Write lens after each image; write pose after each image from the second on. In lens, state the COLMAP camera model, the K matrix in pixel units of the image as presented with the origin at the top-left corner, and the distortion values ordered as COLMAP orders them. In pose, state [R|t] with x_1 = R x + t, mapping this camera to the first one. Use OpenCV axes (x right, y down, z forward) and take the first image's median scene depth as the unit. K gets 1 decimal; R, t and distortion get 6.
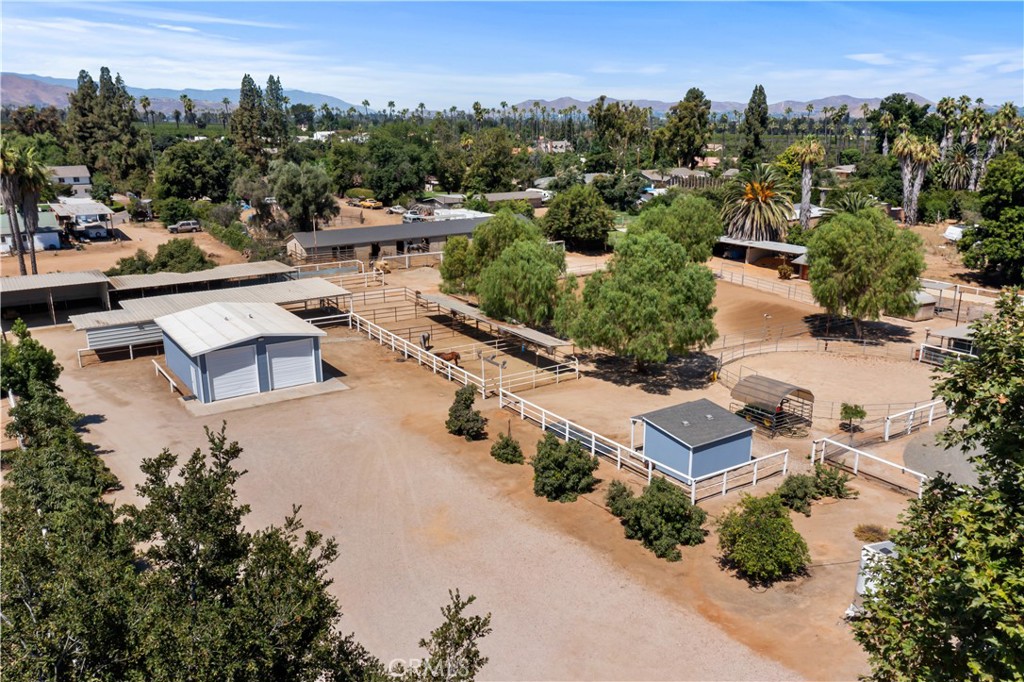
lens RADIAL K [[810.3, 0, 512.0], [0, 810.3, 341.0], [0, 0, 1]] dist [0.009048, 0.042360]
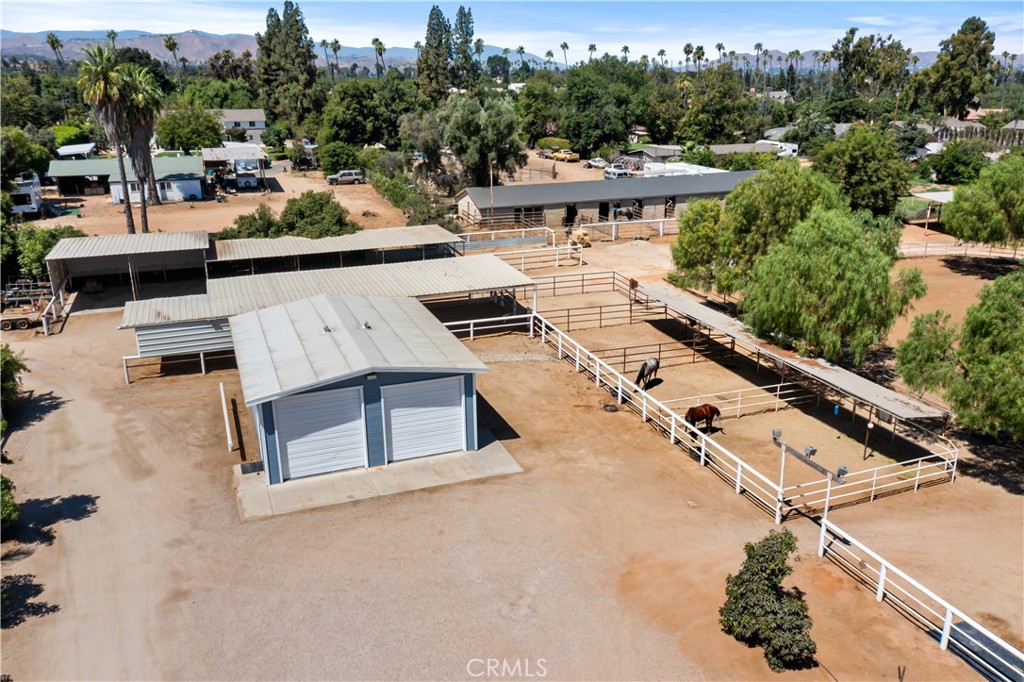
lens RADIAL K [[810.3, 0, 512.0], [0, 810.3, 341.0], [0, 0, 1]] dist [0.009048, 0.042360]
pose [[0.973714, 0.067747, -0.217465, -0.050126], [-0.056983, 0.996837, 0.055399, -0.032976], [0.220530, -0.041551, 0.974495, 0.250603]]
